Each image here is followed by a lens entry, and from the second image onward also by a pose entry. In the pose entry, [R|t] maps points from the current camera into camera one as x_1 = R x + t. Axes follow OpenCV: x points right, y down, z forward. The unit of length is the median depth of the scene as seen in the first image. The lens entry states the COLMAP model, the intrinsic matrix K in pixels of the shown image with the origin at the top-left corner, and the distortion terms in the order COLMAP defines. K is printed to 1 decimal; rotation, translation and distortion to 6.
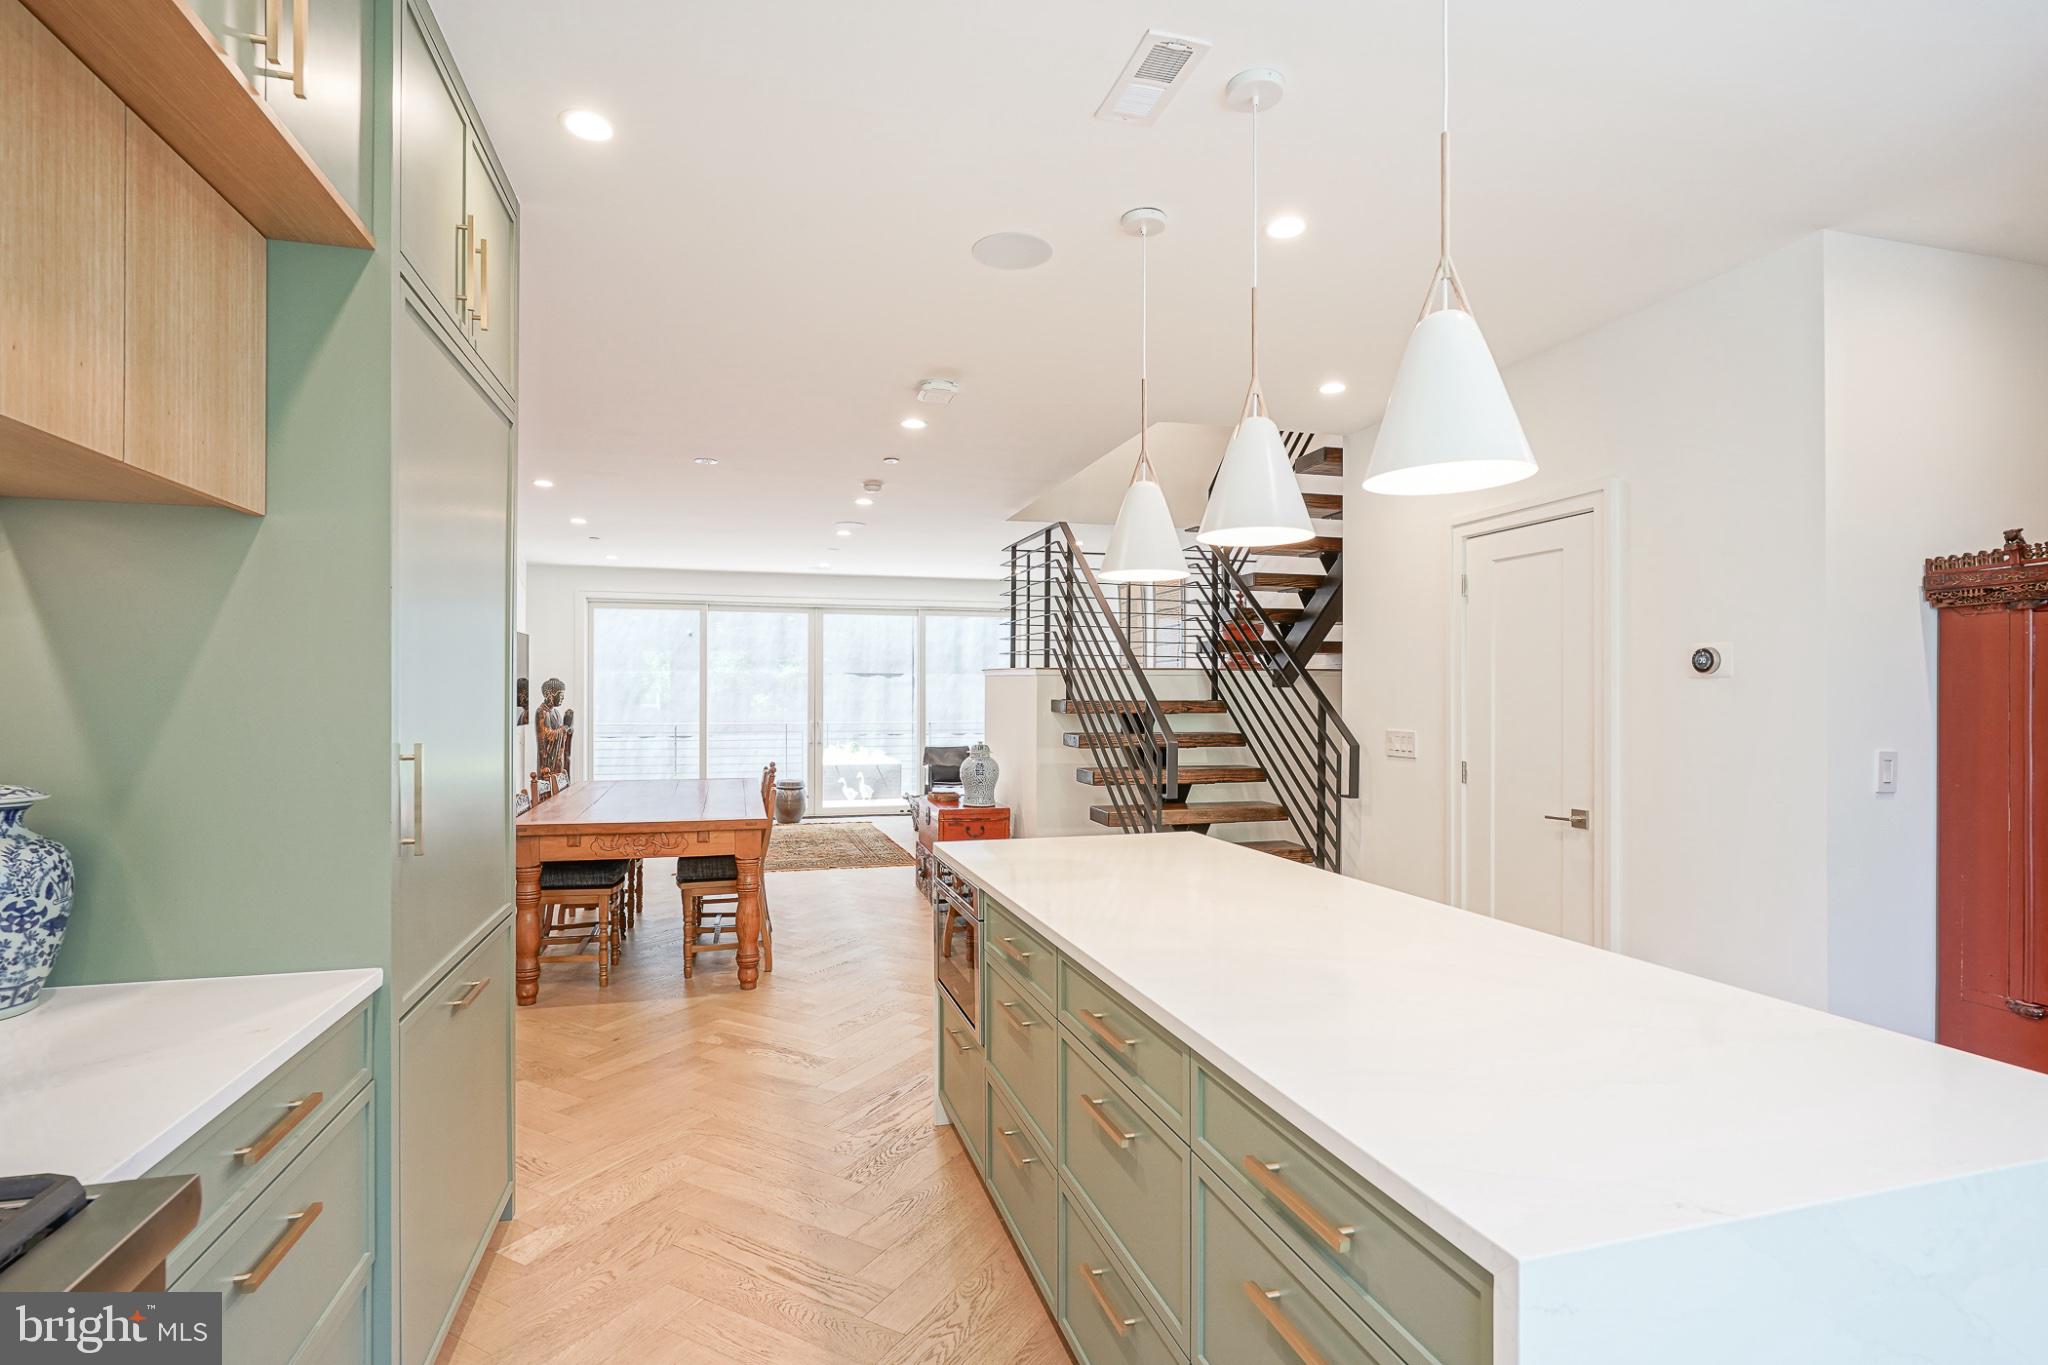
lens RADIAL K [[995.5, 0, 1004.7], [0, 995.5, 691.0], [0, 0, 1]] dist [-0.005377, 0.004749]
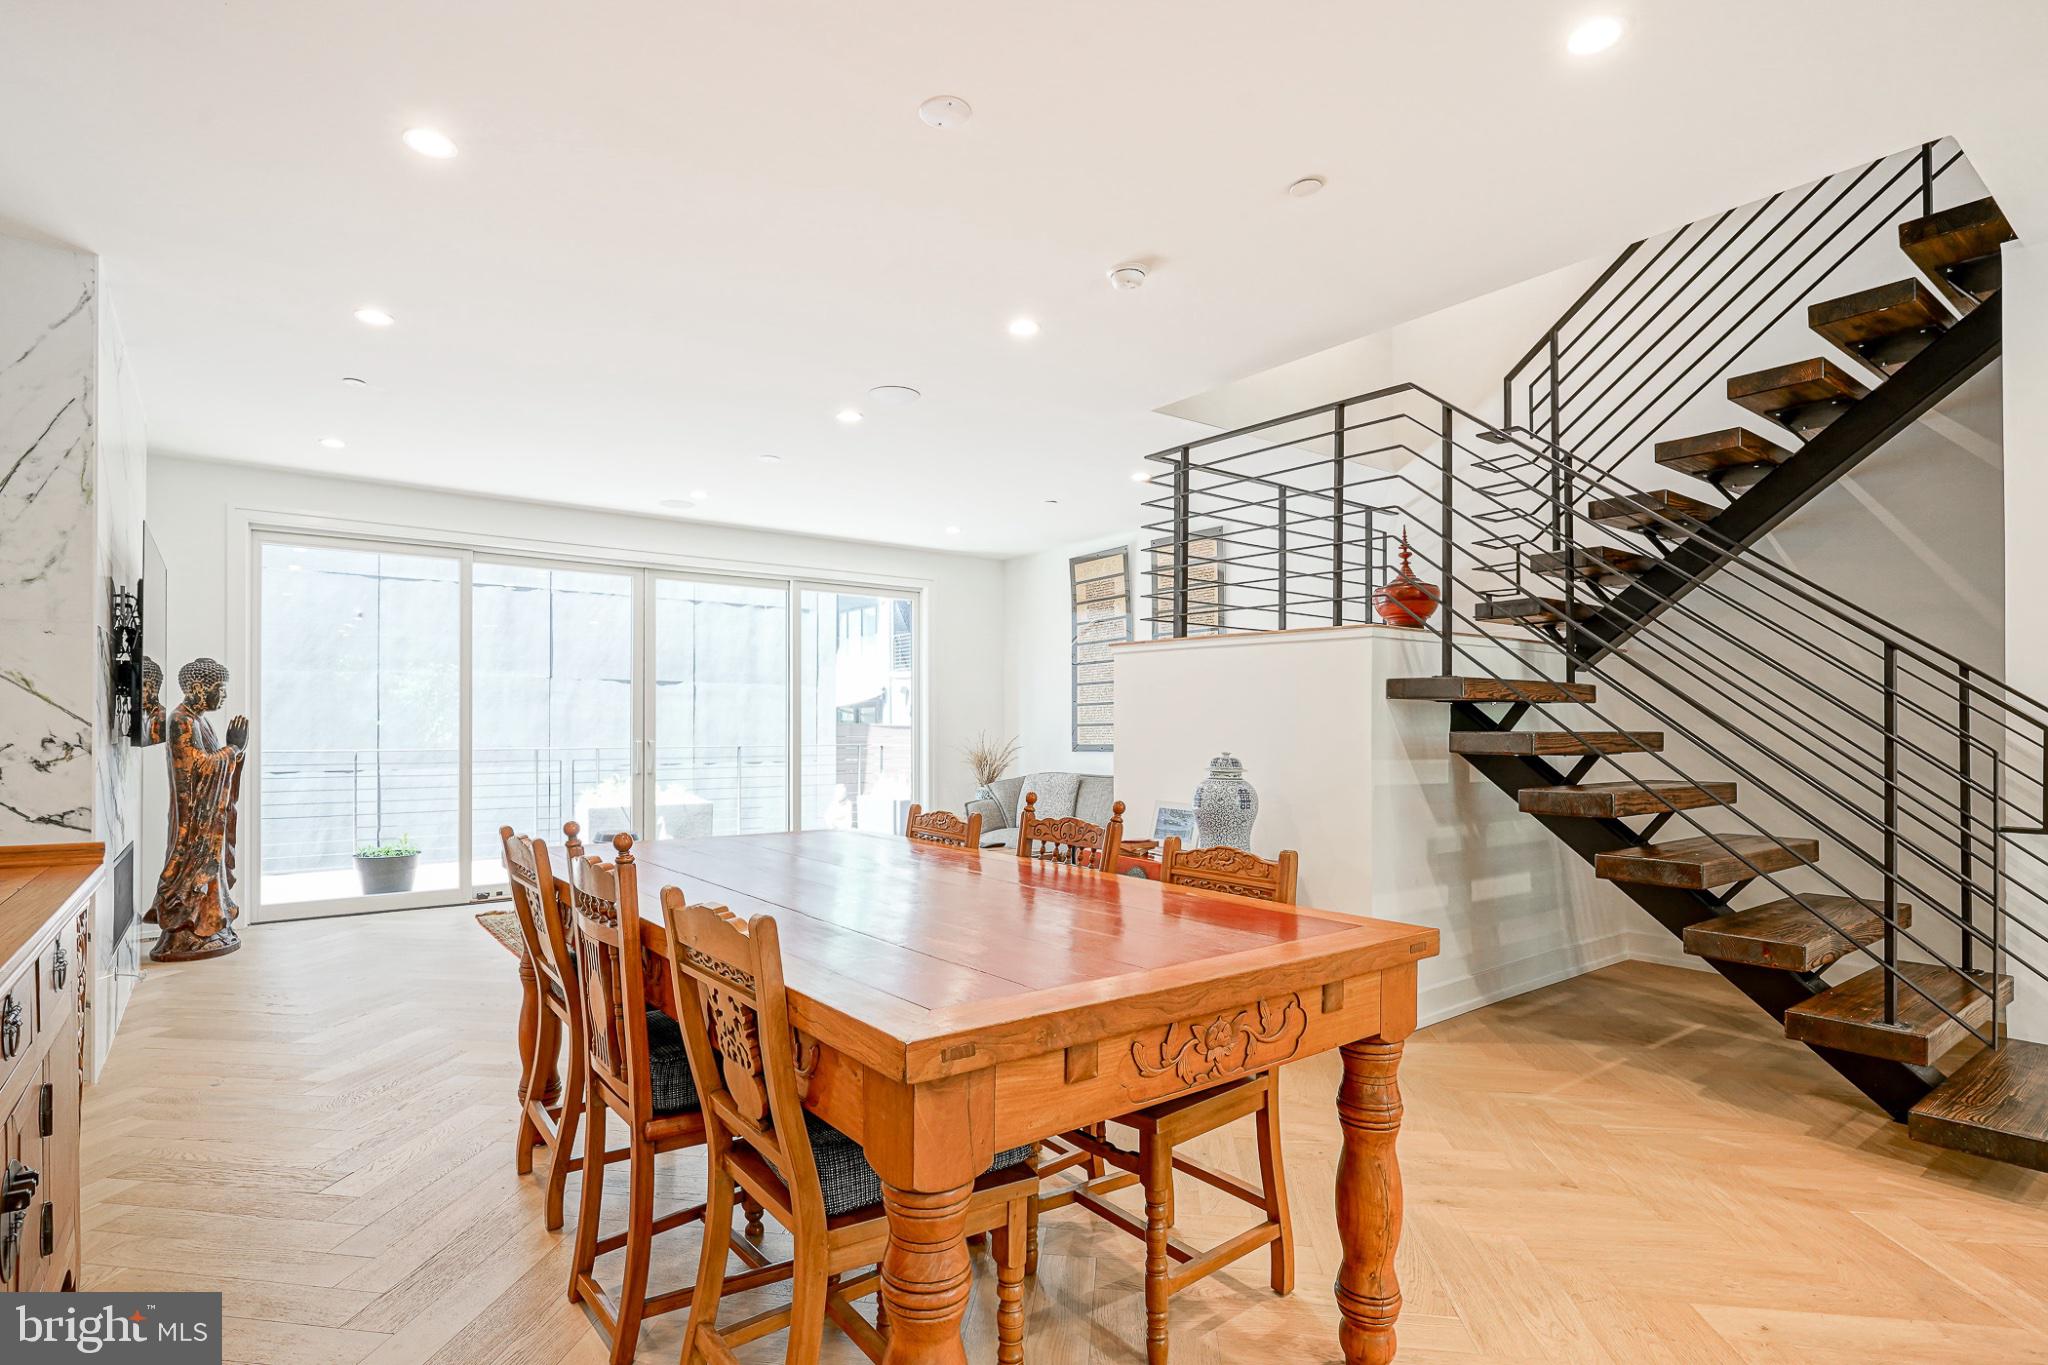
lens RADIAL K [[995.5, 0, 993.2], [0, 995.5, 742.5], [0, 0, 1]] dist [-0.005377, 0.004749]
pose [[0.927204, -0.006690, 0.374498, -0.380402], [0.000567, 0.999864, 0.016456, 0.035487], [-0.374557, -0.015046, 0.927082, 0.501086]]
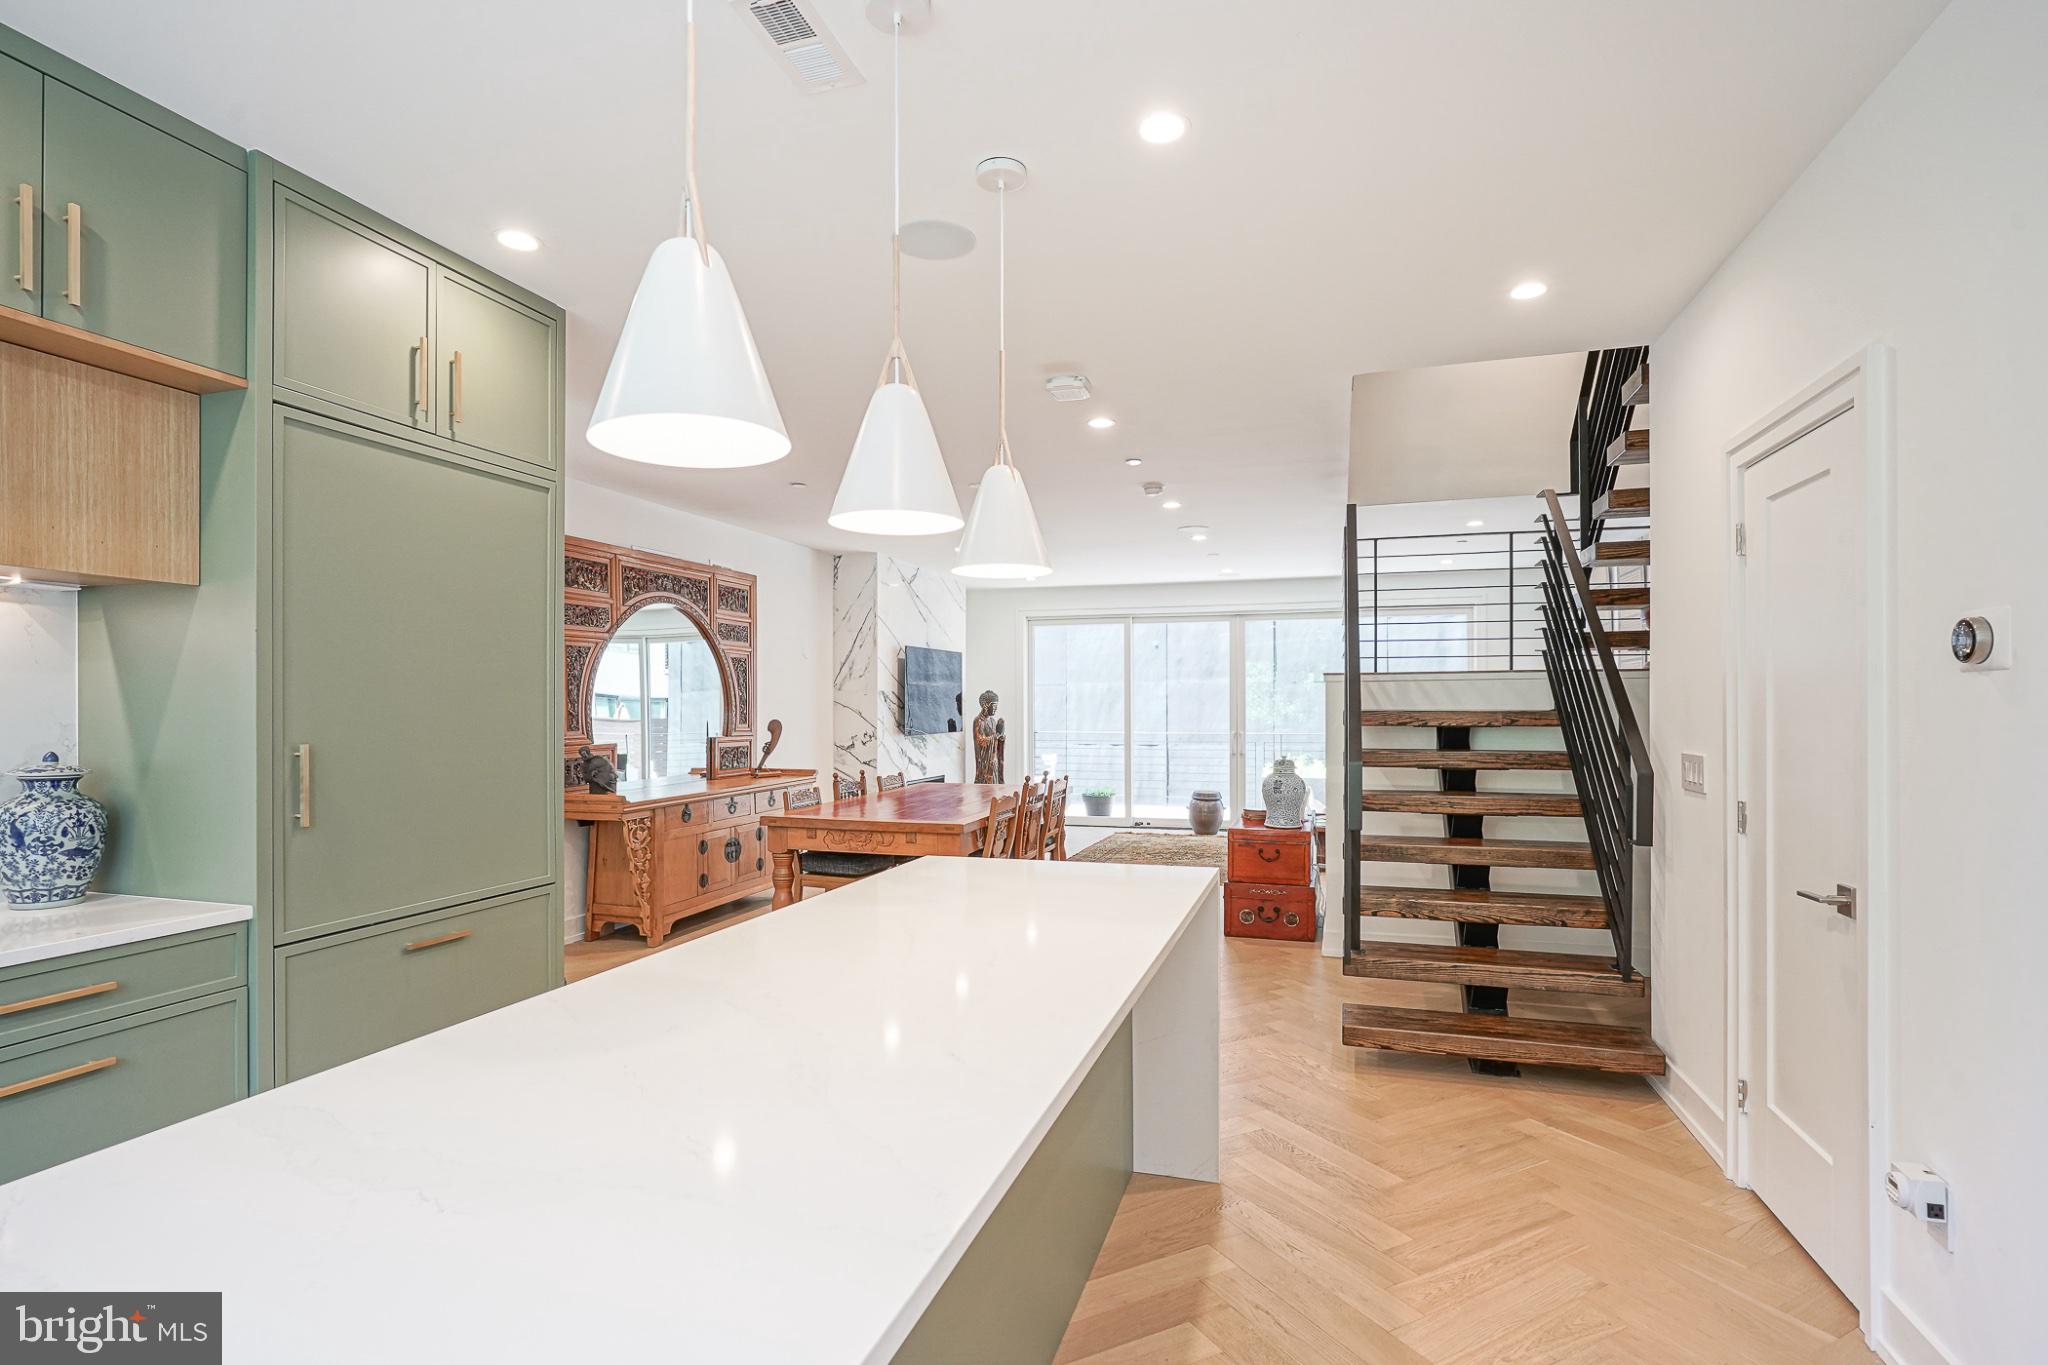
lens RADIAL K [[995.5, 0, 1011.1], [0, 995.5, 703.6], [0, 0, 1]] dist [-0.005377, 0.004749]
pose [[0.840791, -0.004454, -0.541342, 0.256386], [0.006100, 0.999981, 0.001247, 0.000475], [0.541326, -0.004351, 0.840802, 0.104215]]
